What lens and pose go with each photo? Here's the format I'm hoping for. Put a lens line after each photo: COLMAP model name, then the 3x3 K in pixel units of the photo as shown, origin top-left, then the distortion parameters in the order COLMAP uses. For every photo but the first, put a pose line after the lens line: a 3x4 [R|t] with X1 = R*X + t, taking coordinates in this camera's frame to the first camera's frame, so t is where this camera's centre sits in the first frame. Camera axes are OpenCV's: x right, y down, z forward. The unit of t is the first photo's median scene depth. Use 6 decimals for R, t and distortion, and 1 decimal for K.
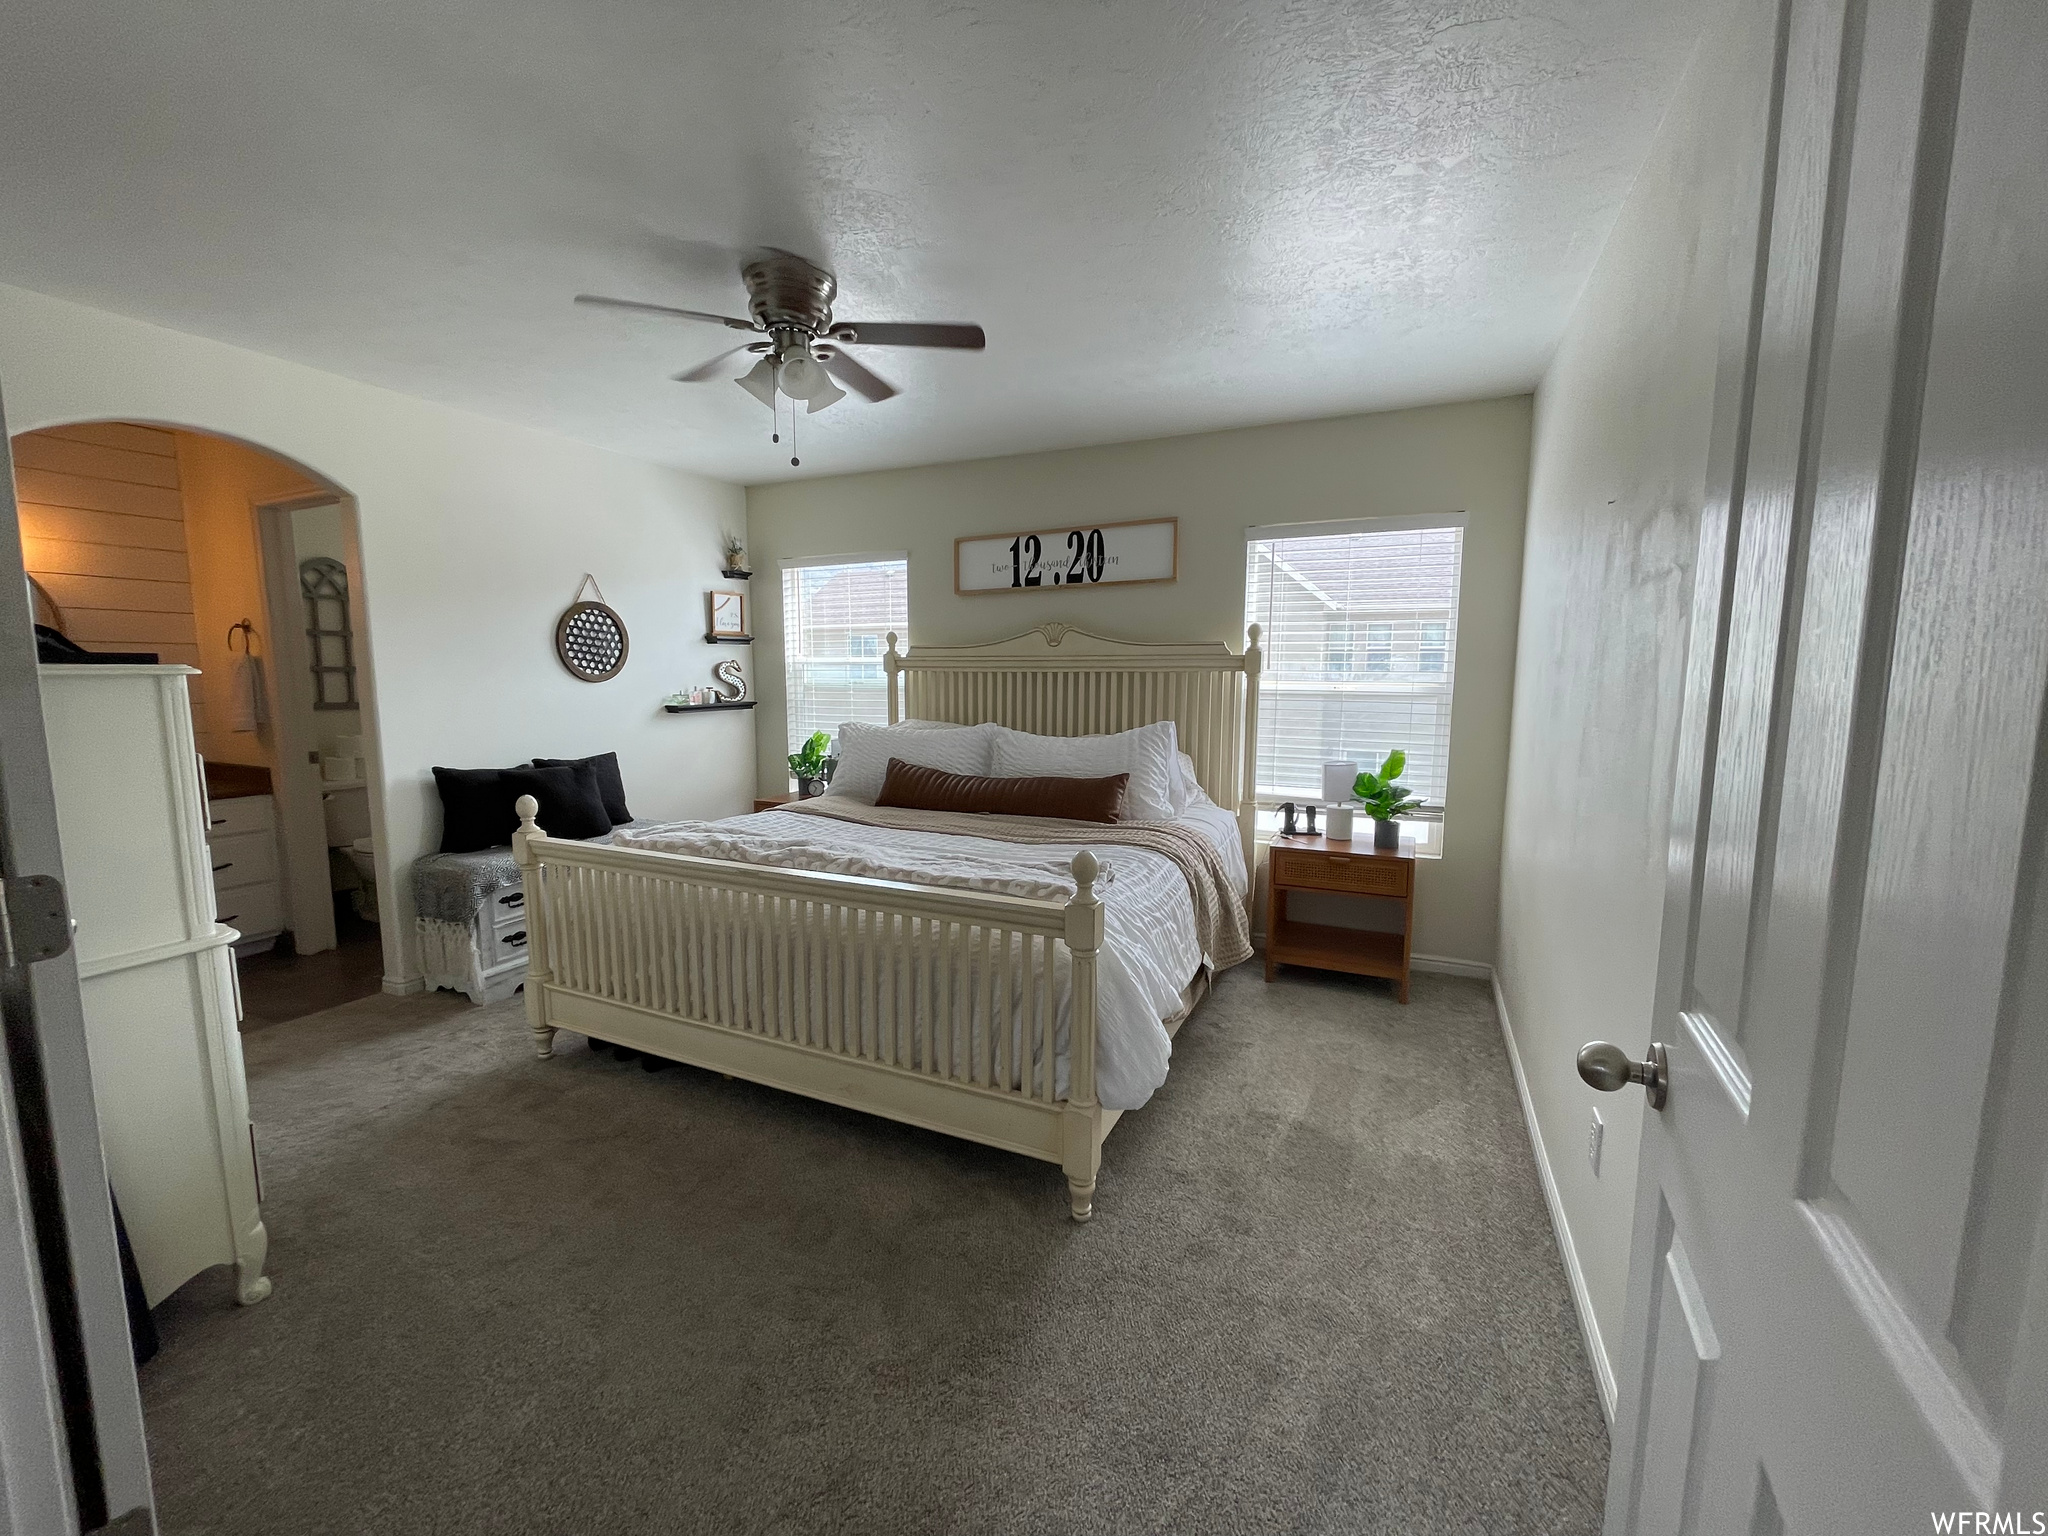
lens RADIAL K [[825.6, 0, 1015.7], [0, 825.6, 775.5], [0, 0, 1]] dist [-0.003445, 0.000111]
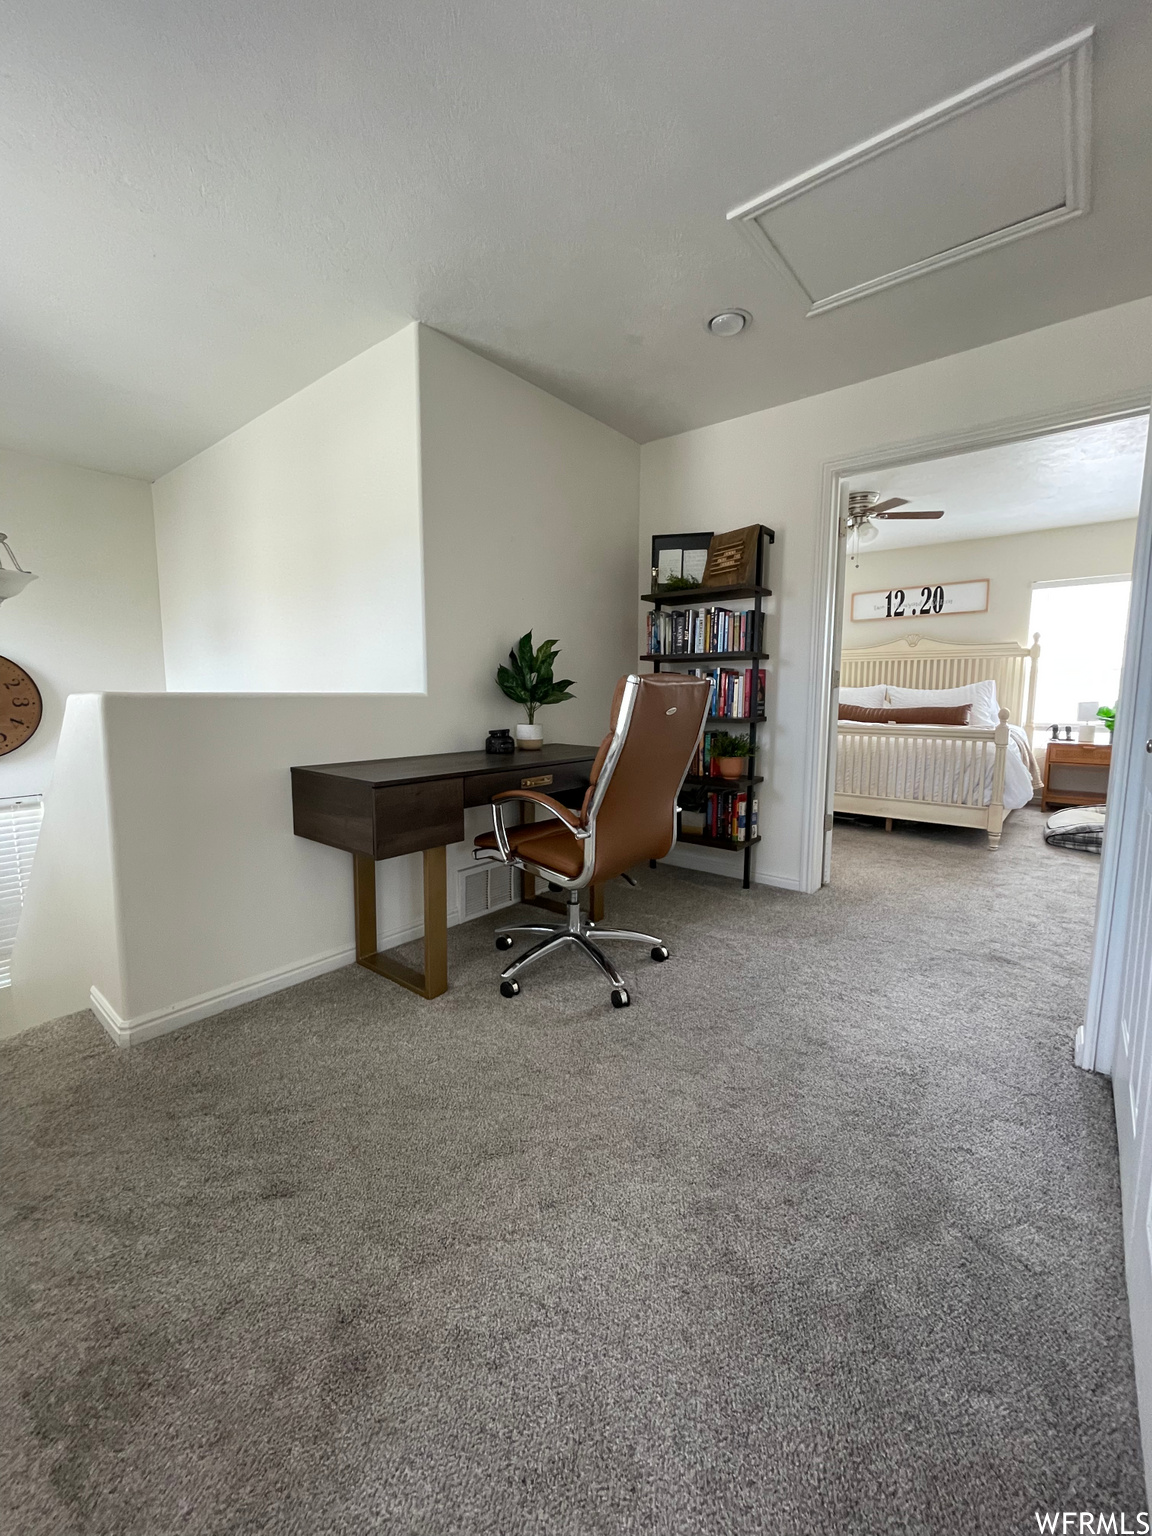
lens RADIAL K [[619.2, 0, 579.9], [0, 619.2, 760.6], [0, 0, 1]] dist [-0.003445, 0.000111]
pose [[0.968637, 0.029766, -0.246691, -0.348891], [-0.031857, 0.999482, -0.004490, 0.143945], [0.246430, 0.012208, 0.969084, -0.606695]]
